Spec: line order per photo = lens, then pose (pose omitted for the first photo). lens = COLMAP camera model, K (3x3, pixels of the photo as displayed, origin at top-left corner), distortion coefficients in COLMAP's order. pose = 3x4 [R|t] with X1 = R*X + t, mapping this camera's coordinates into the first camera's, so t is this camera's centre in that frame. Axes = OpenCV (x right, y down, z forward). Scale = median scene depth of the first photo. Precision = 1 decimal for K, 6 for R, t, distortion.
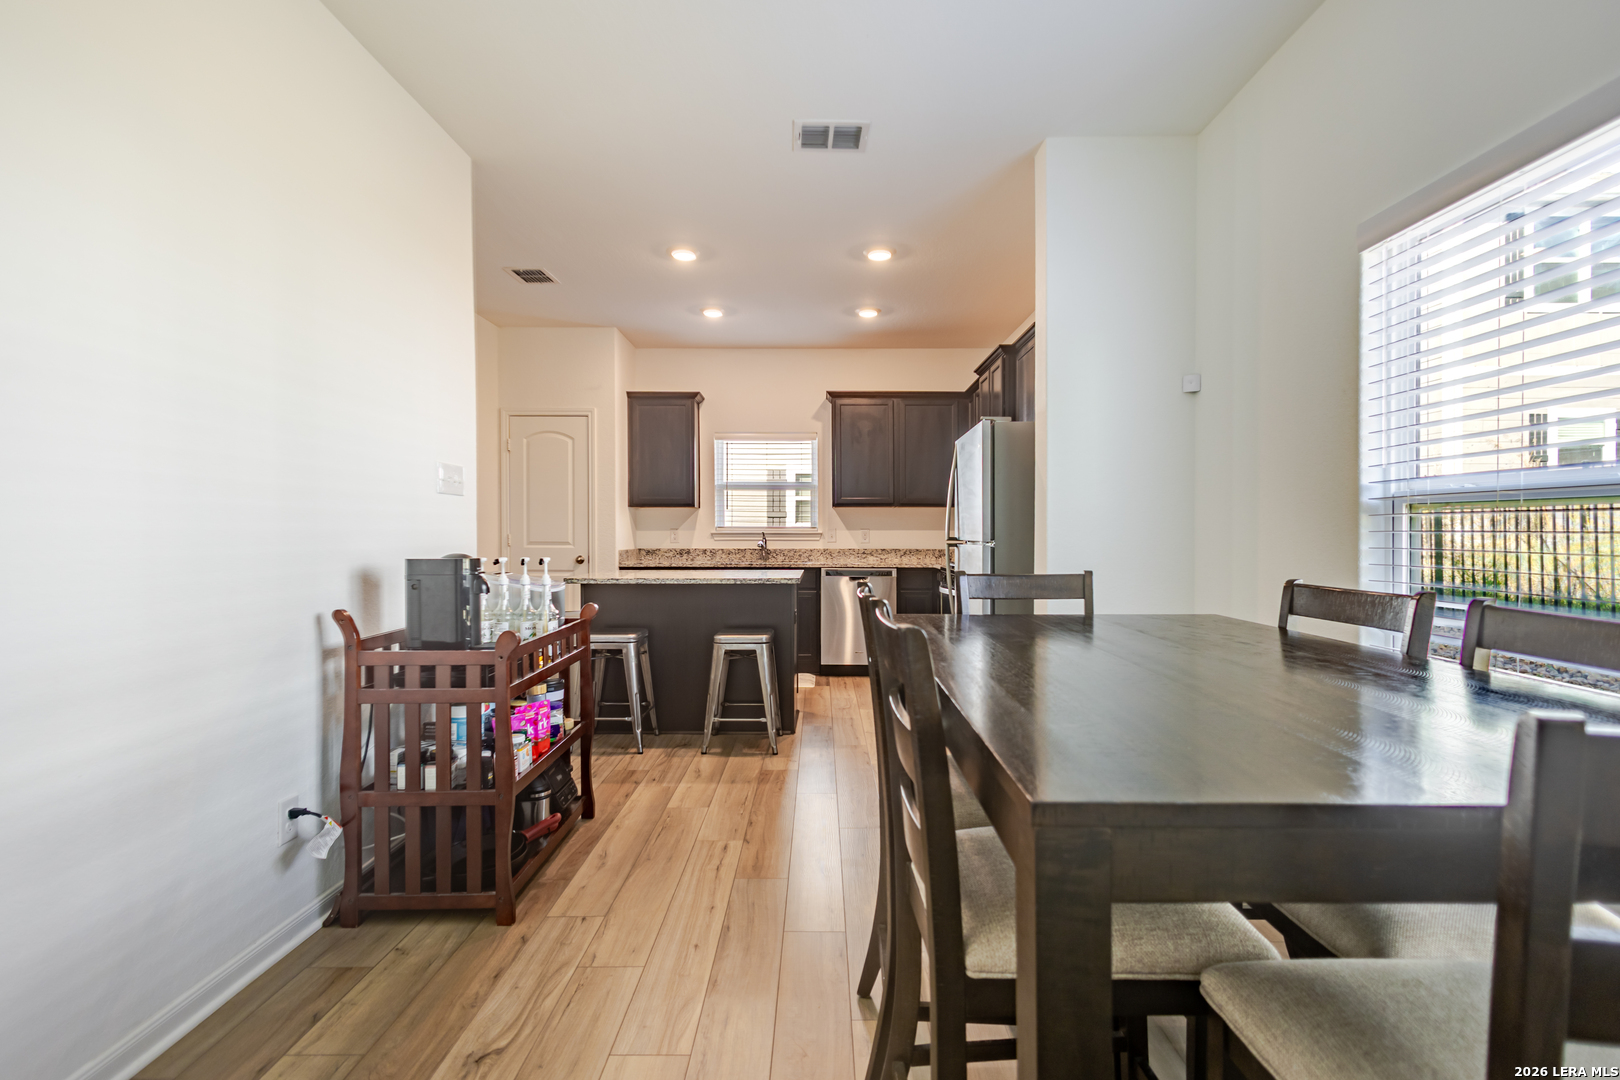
lens RADIAL K [[789.0, 0, 798.8], [0, 789.0, 542.5], [0, 0, 1]] dist [0.025359, -0.005349]
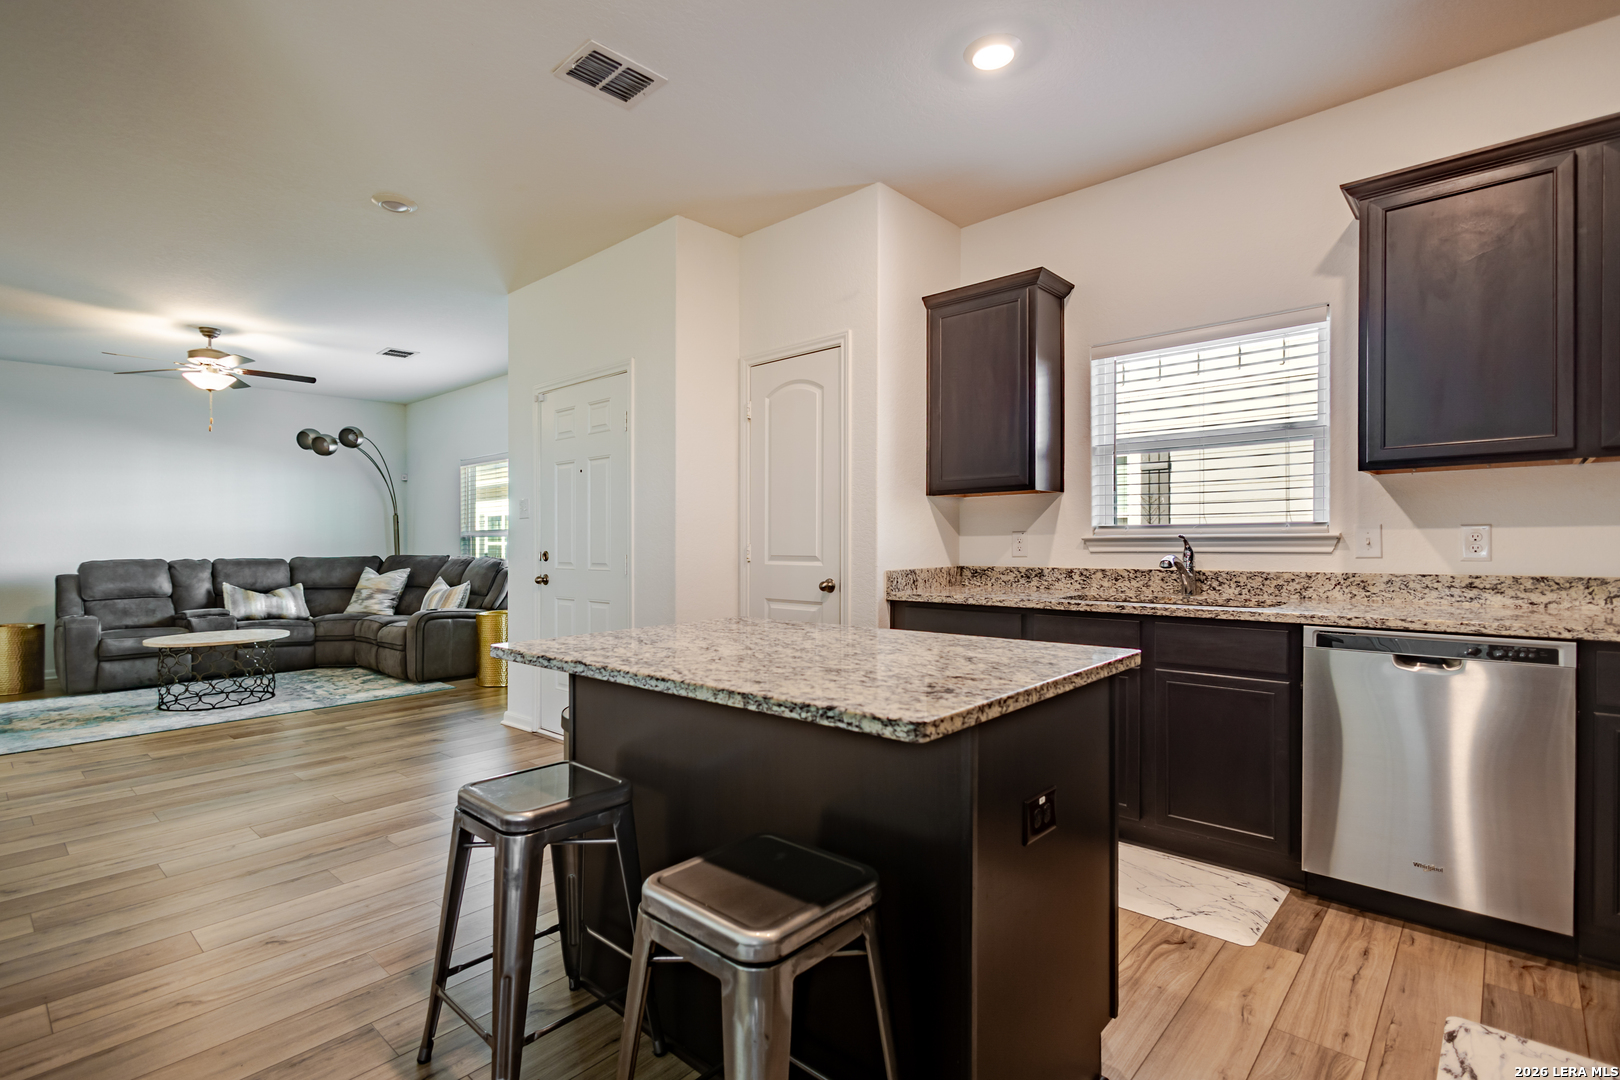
lens RADIAL K [[789.0, 0, 799.9], [0, 789.0, 532.3], [0, 0, 1]] dist [0.025359, -0.005349]
pose [[0.749695, -0.015996, -0.661590, 0.141388], [0.004142, 0.999802, -0.019480, -0.010105], [0.661770, 0.011864, 0.749613, 0.730424]]
